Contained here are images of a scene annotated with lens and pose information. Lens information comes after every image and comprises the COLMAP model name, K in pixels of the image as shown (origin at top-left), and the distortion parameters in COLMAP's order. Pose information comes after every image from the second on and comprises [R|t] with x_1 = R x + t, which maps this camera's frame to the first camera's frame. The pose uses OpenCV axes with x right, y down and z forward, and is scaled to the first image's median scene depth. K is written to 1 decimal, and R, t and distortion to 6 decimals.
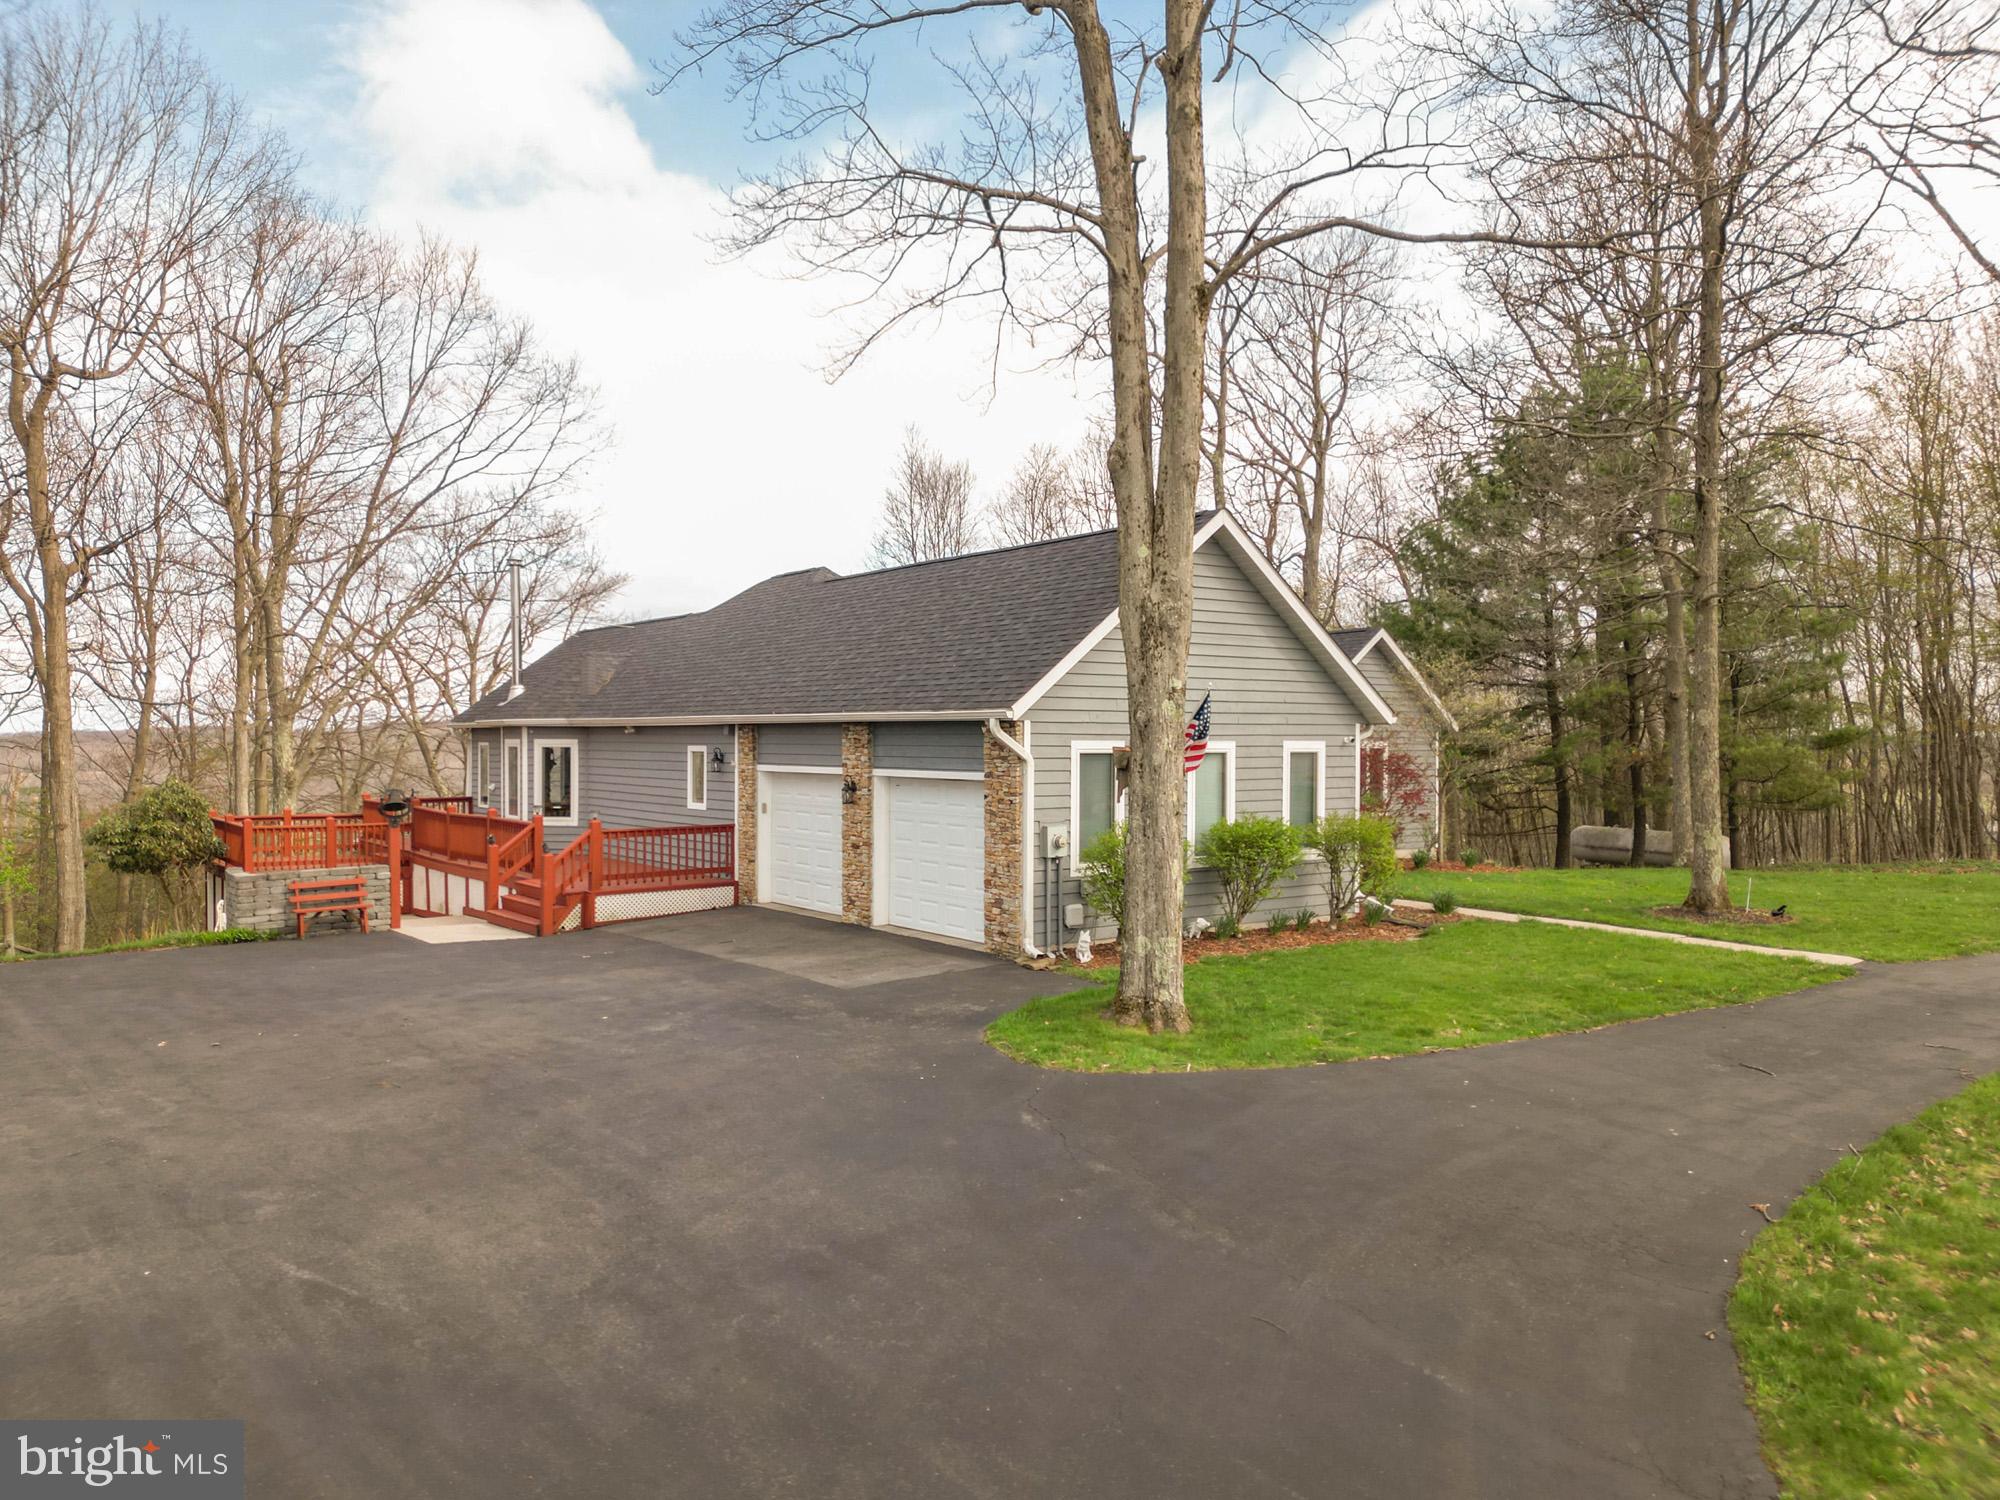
lens RADIAL K [[1376.3, 0, 1021.4], [0, 1376.3, 762.1], [0, 0, 1]] dist [0.040130, -0.007264]
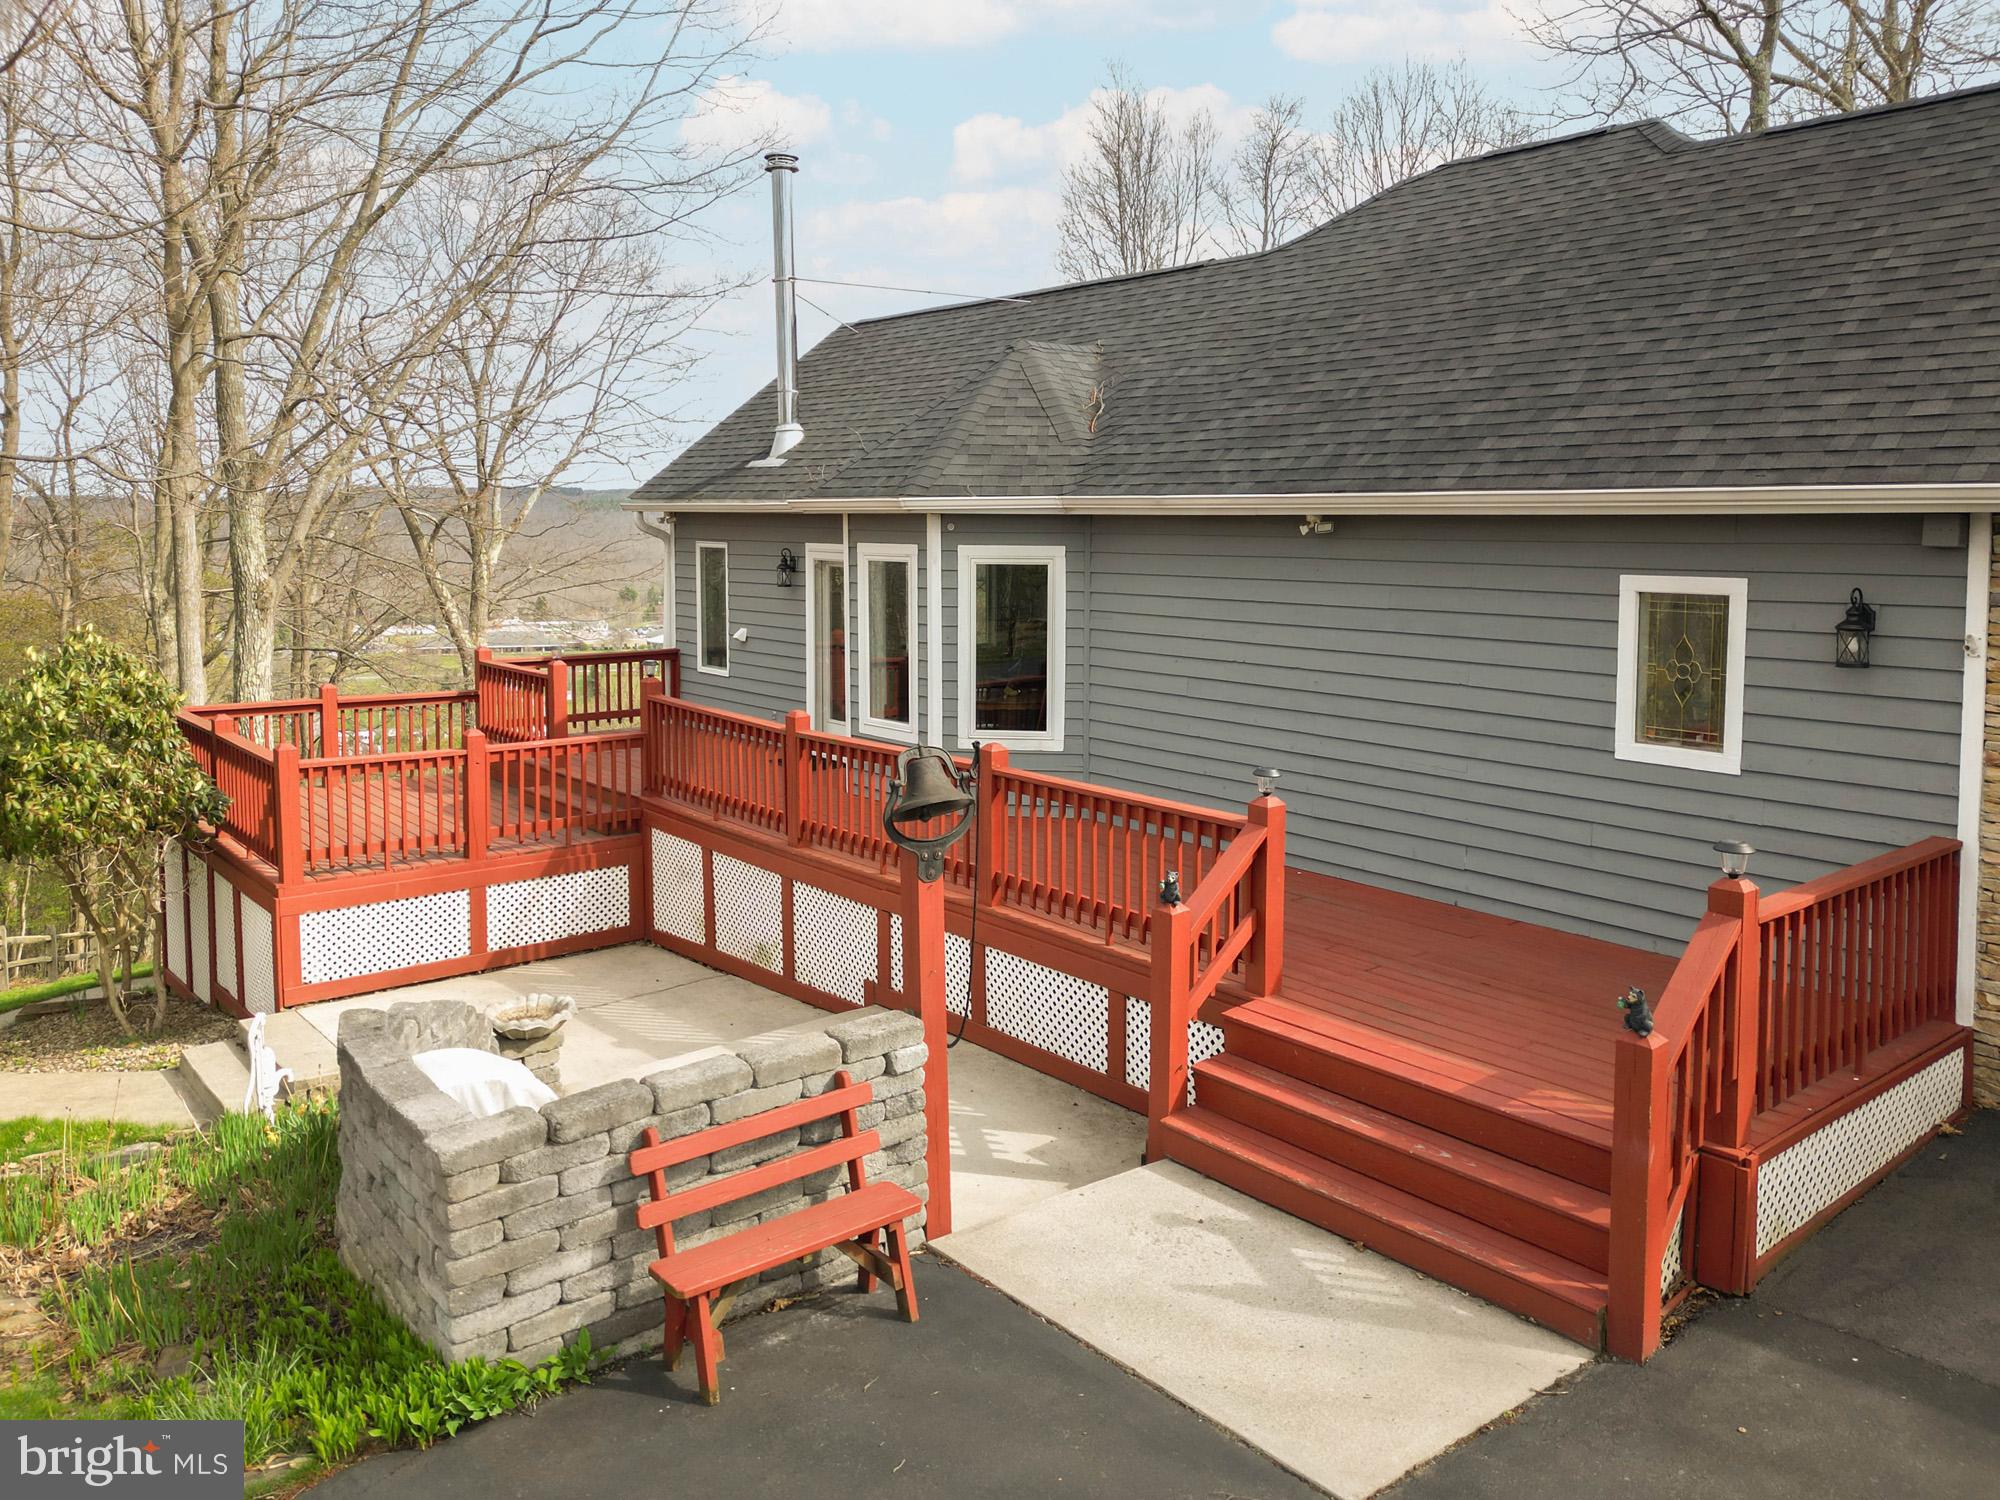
lens RADIAL K [[1515.2, 0, 1003.9], [0, 1515.2, 687.4], [0, 0, 1]] dist [0.126794, -0.128171]
pose [[0.999993, -0.001087, 0.003628, -0.345497], [0.000729, 0.995246, 0.097393, -0.018739], [-0.003716, -0.097390, 0.995239, 0.547666]]
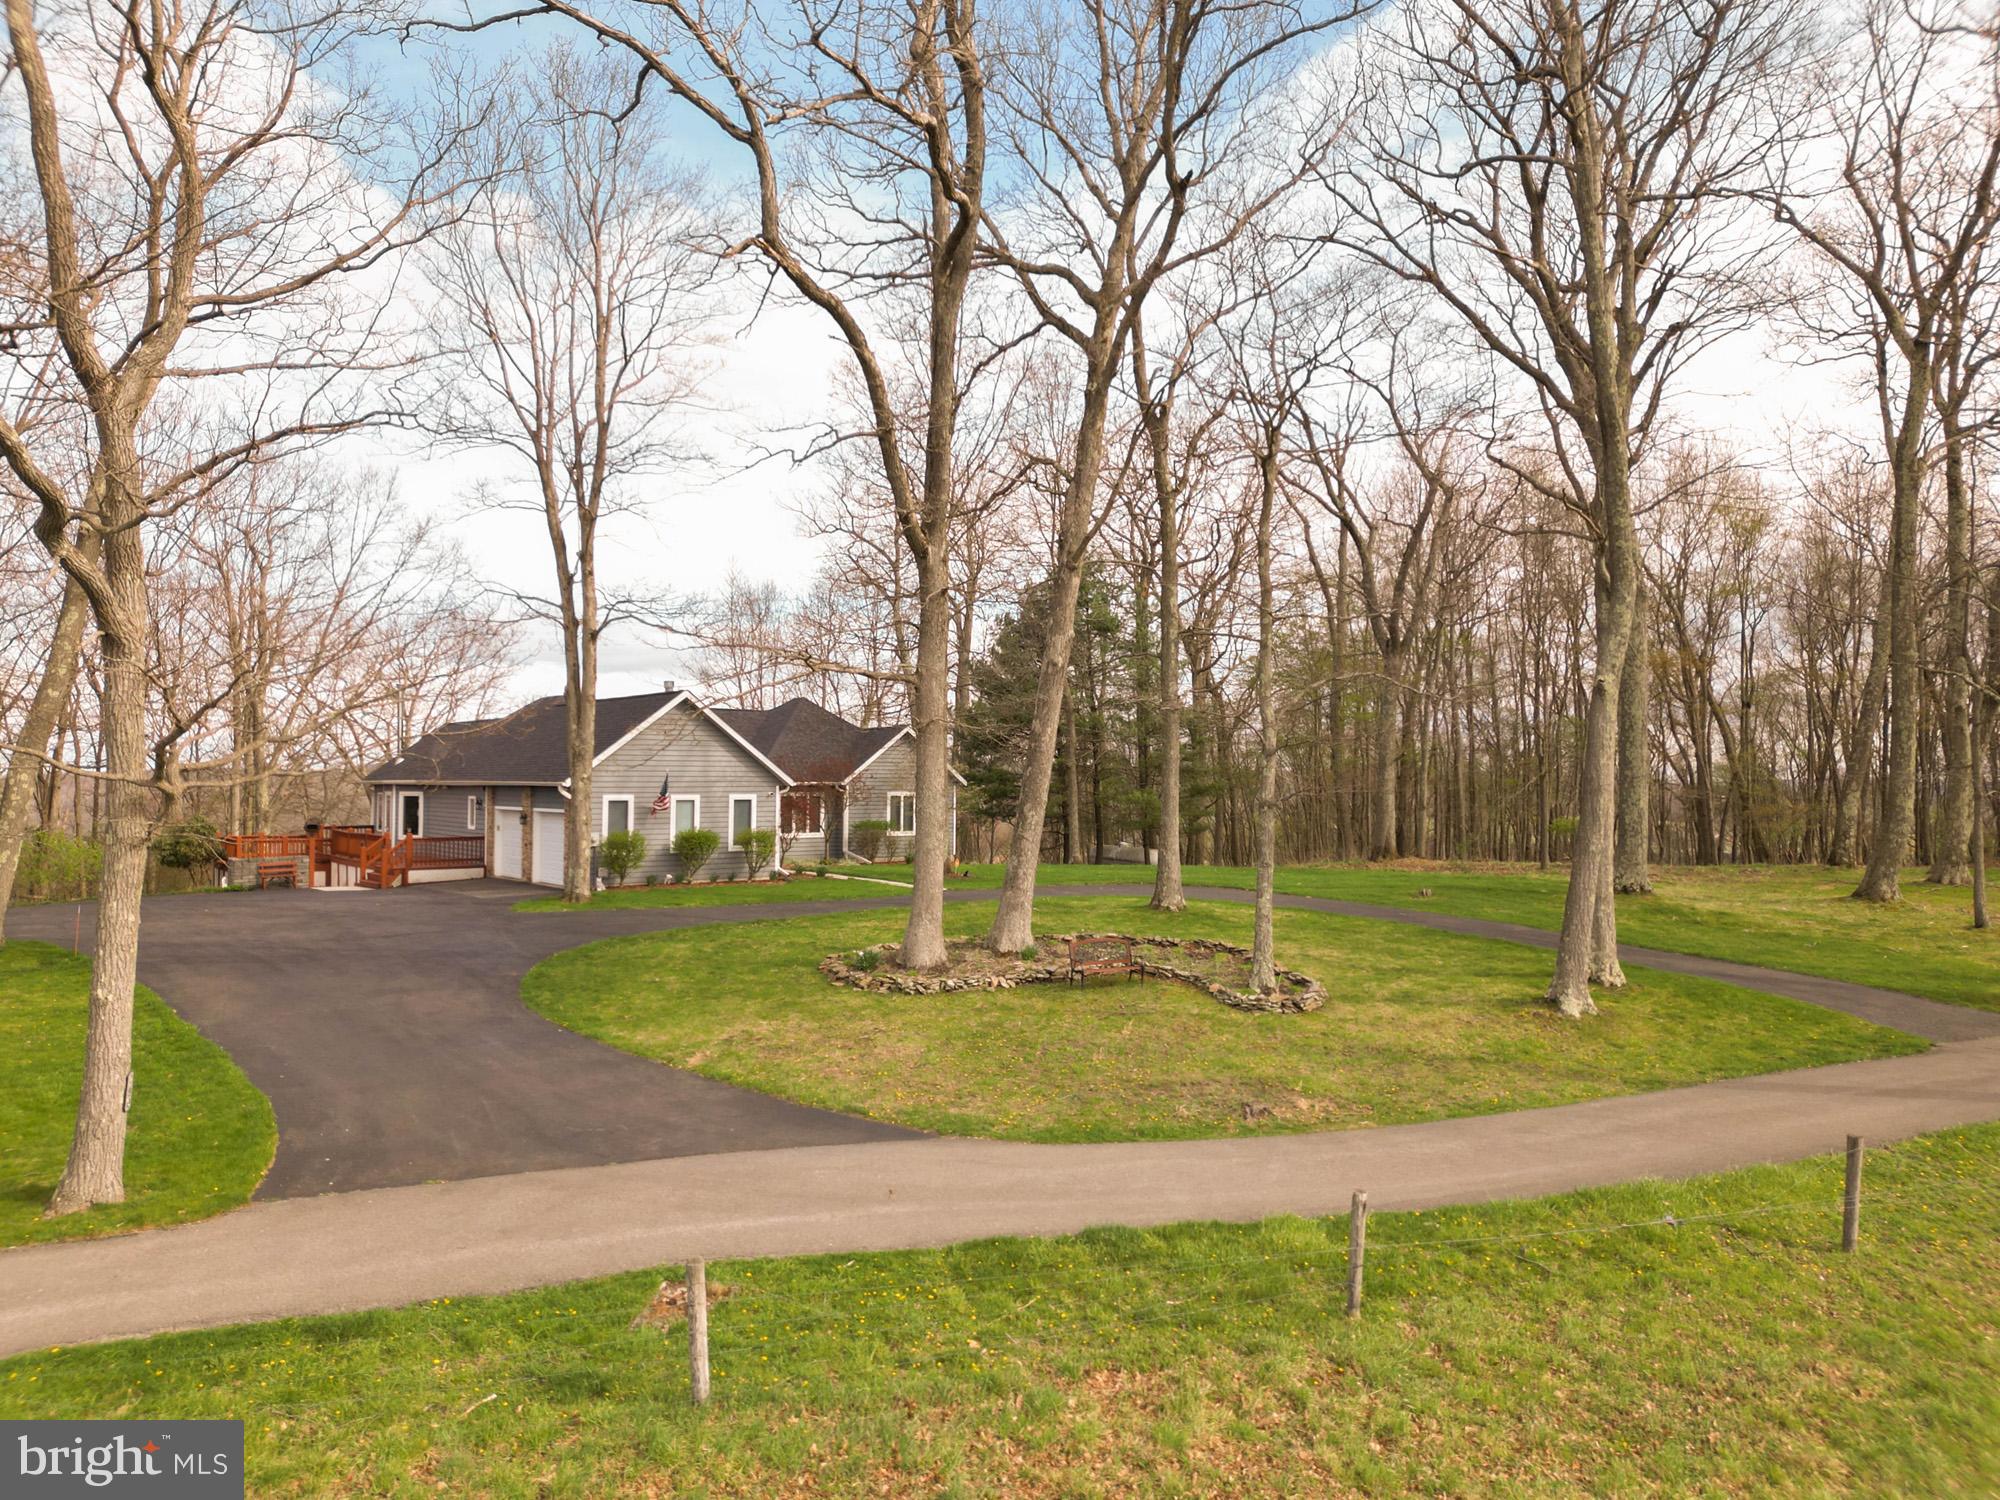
lens RADIAL K [[1417.0, 0, 1000.0], [0, 1417.0, 750.0], [0, 0, 1]] dist [0.108542, -0.100657]
pose [[0.999714, -0.000906, -0.023883, 0.480669], [0.000062, 0.999376, -0.035331, -0.004646], [0.023900, 0.035320, 0.999090, -0.866471]]
